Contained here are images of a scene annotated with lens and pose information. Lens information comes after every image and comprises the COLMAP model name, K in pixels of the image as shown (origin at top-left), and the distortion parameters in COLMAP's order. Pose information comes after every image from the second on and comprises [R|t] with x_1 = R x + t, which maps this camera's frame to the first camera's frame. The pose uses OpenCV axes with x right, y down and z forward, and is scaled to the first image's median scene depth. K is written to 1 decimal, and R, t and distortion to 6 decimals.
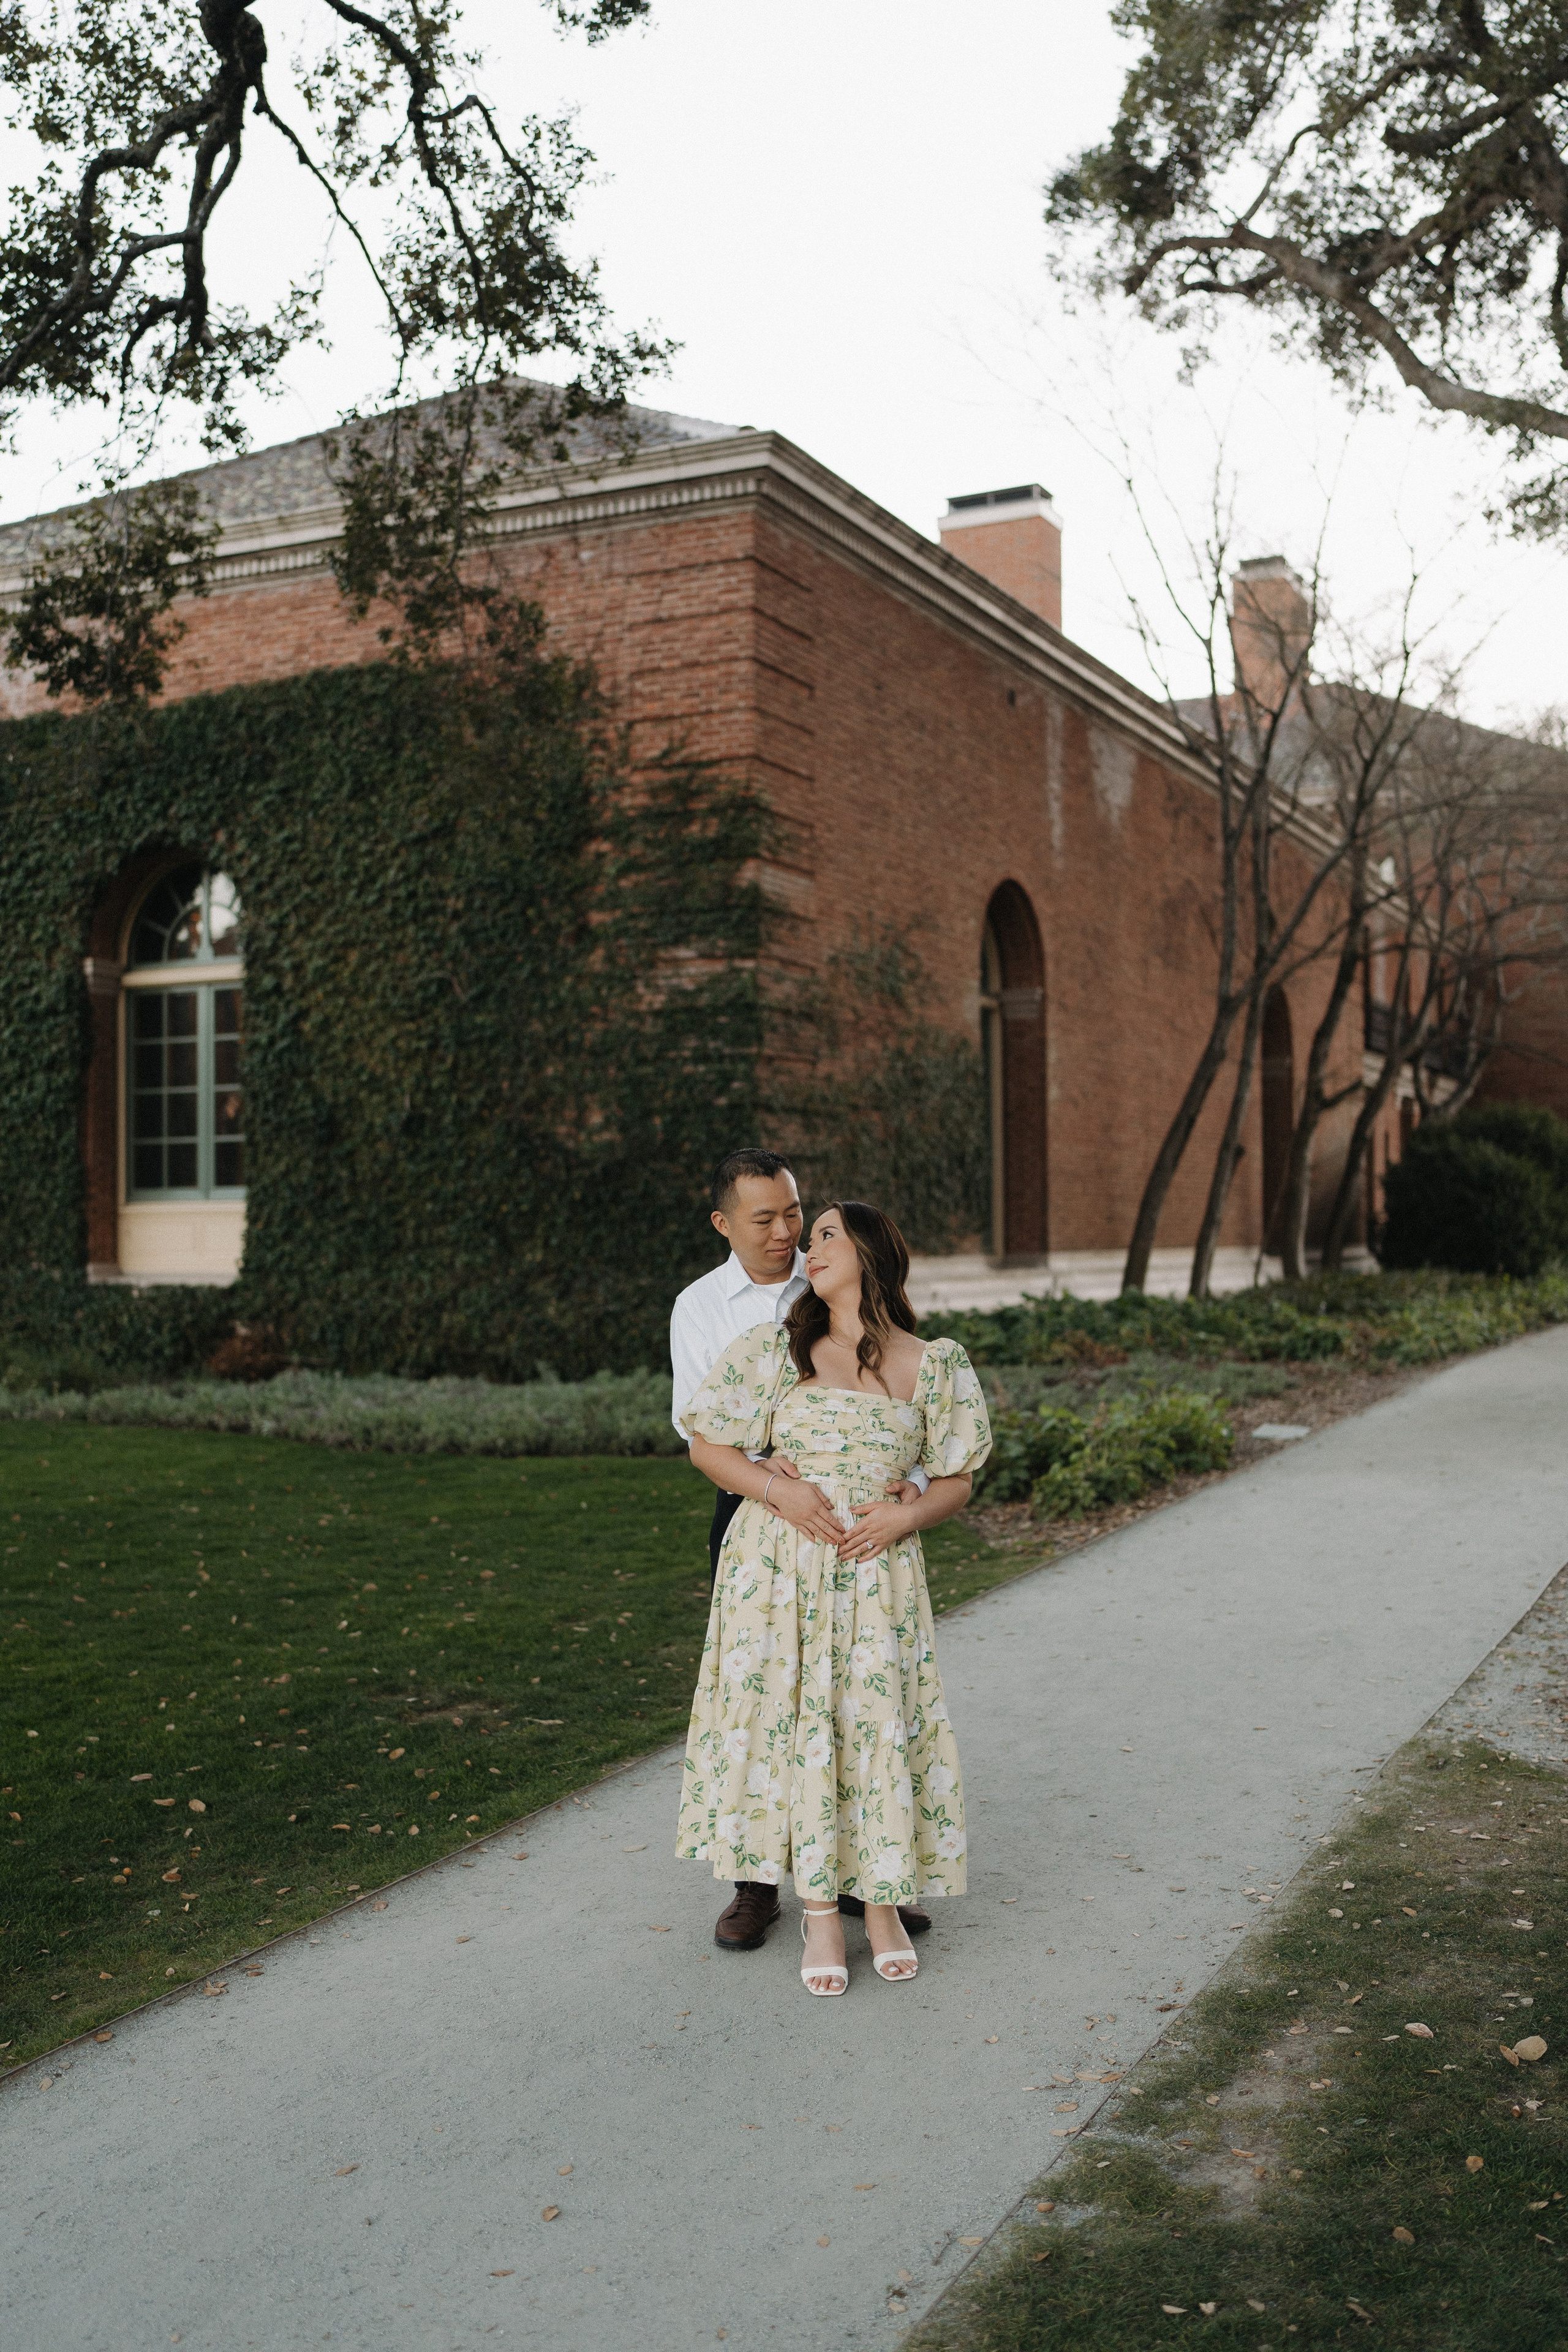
lens RADIAL K [[2156.0, 0, 734.3], [0, 2156.0, 1167.3], [0, 0, 1]] dist [-0.011576, 0.019915]
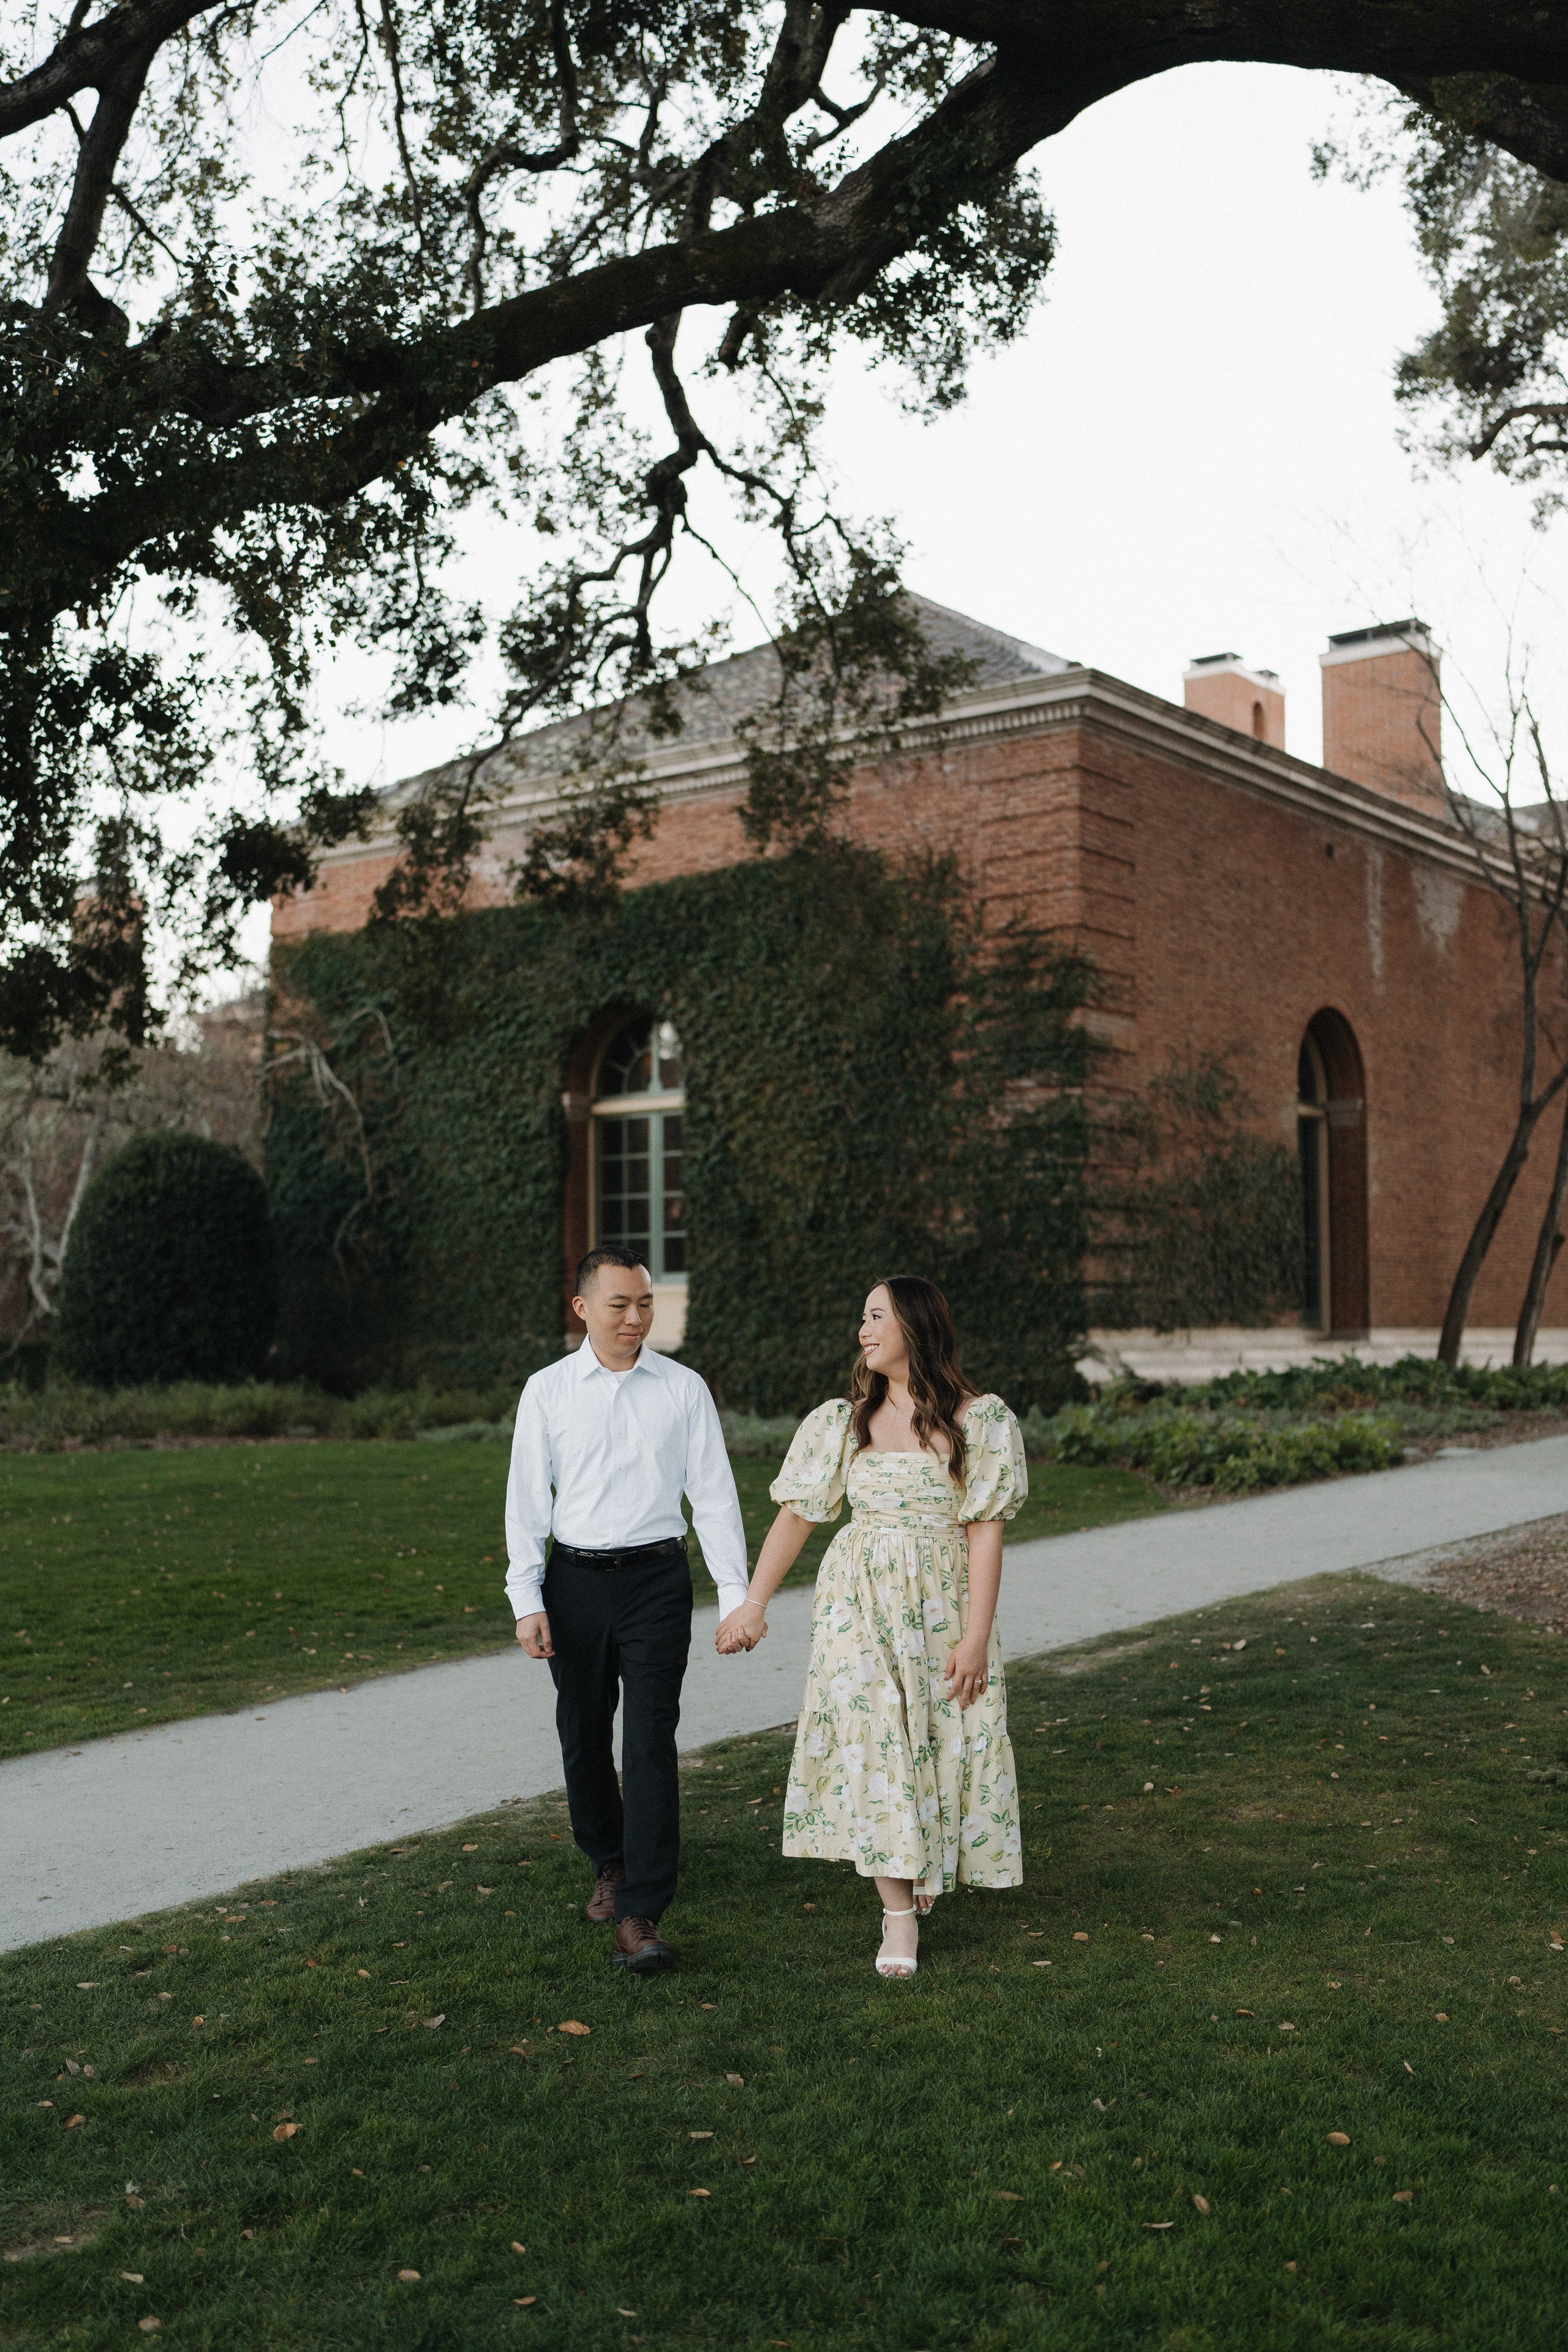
lens RADIAL K [[2391.2, 0, 784.0], [0, 2391.2, 1176.0], [0, 0, 1]] dist [0.002838, 0.018082]
pose [[0.981463, -0.012395, -0.191248, 0.102334], [0.004797, 0.999182, -0.040144, 0.009547], [0.191589, 0.038482, 0.980720, -0.382586]]
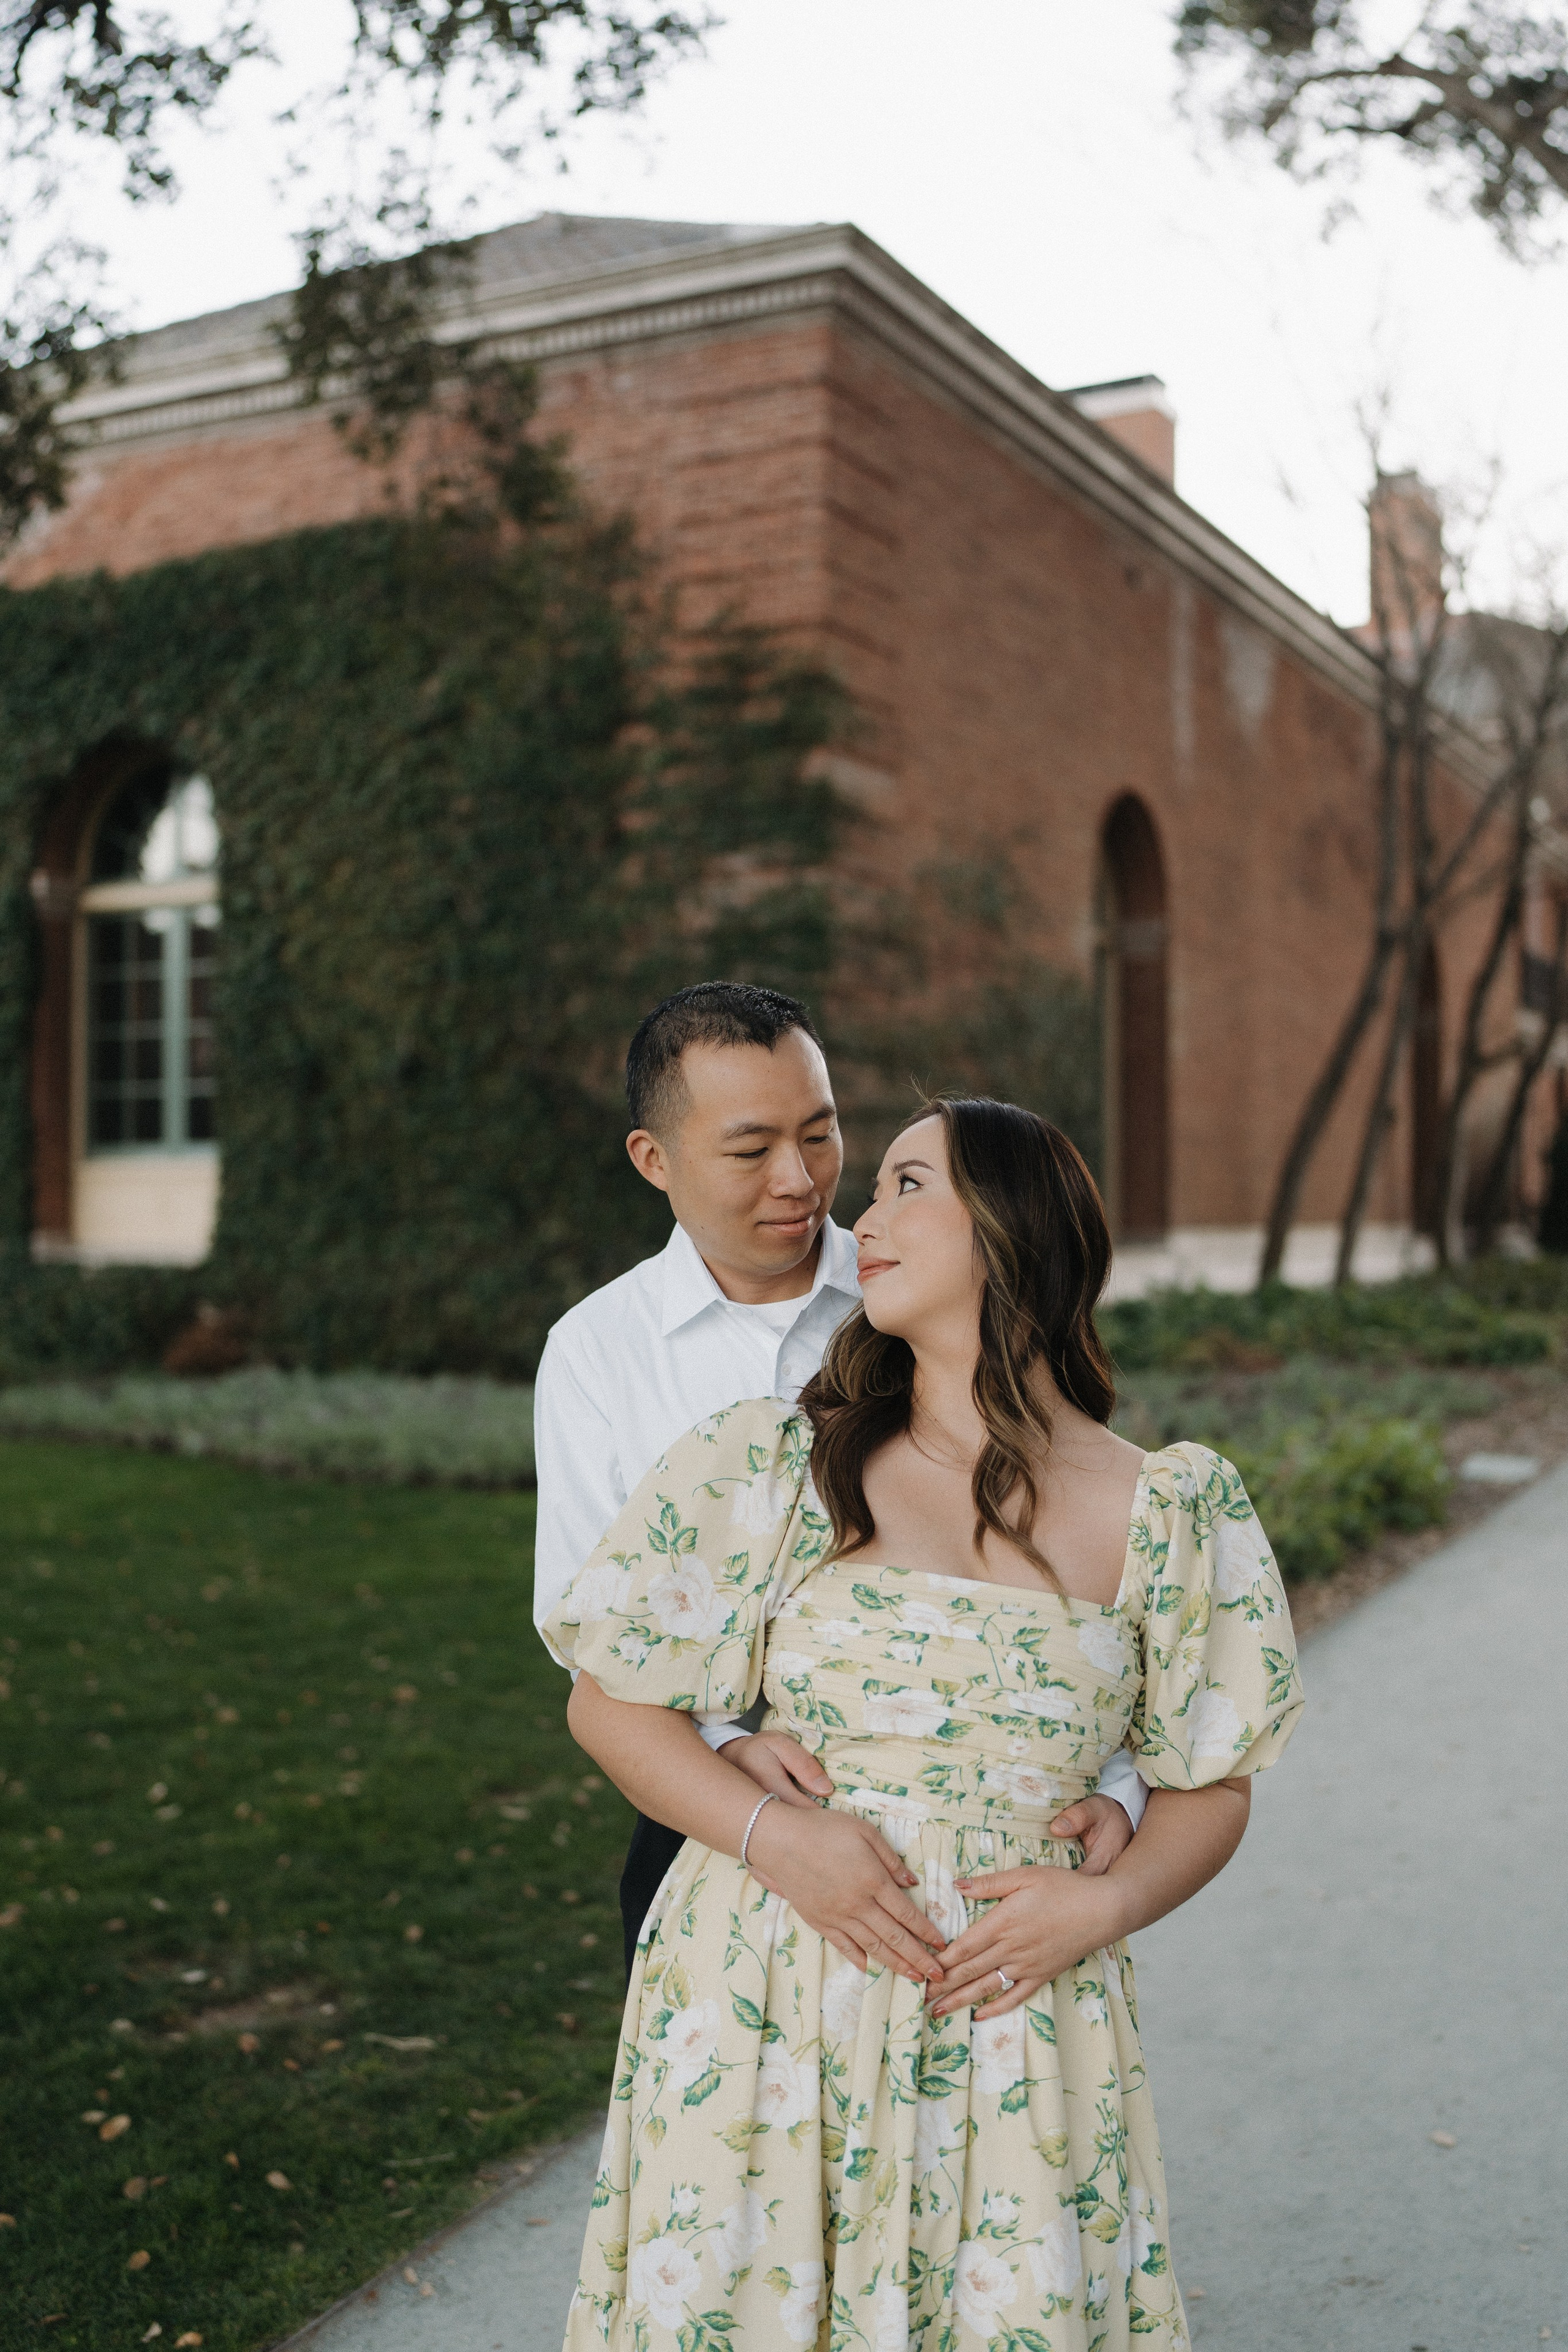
lens RADIAL K [[2156.0, 0, 734.3], [0, 2156.0, 1167.3], [0, 0, 1]] dist [-0.011576, 0.019915]
pose [[0.999226, 0.008280, -0.038455, 0.007811], [-0.007835, 0.999901, 0.011713, 0.006840], [0.038548, -0.011403, 0.999192, 0.176173]]
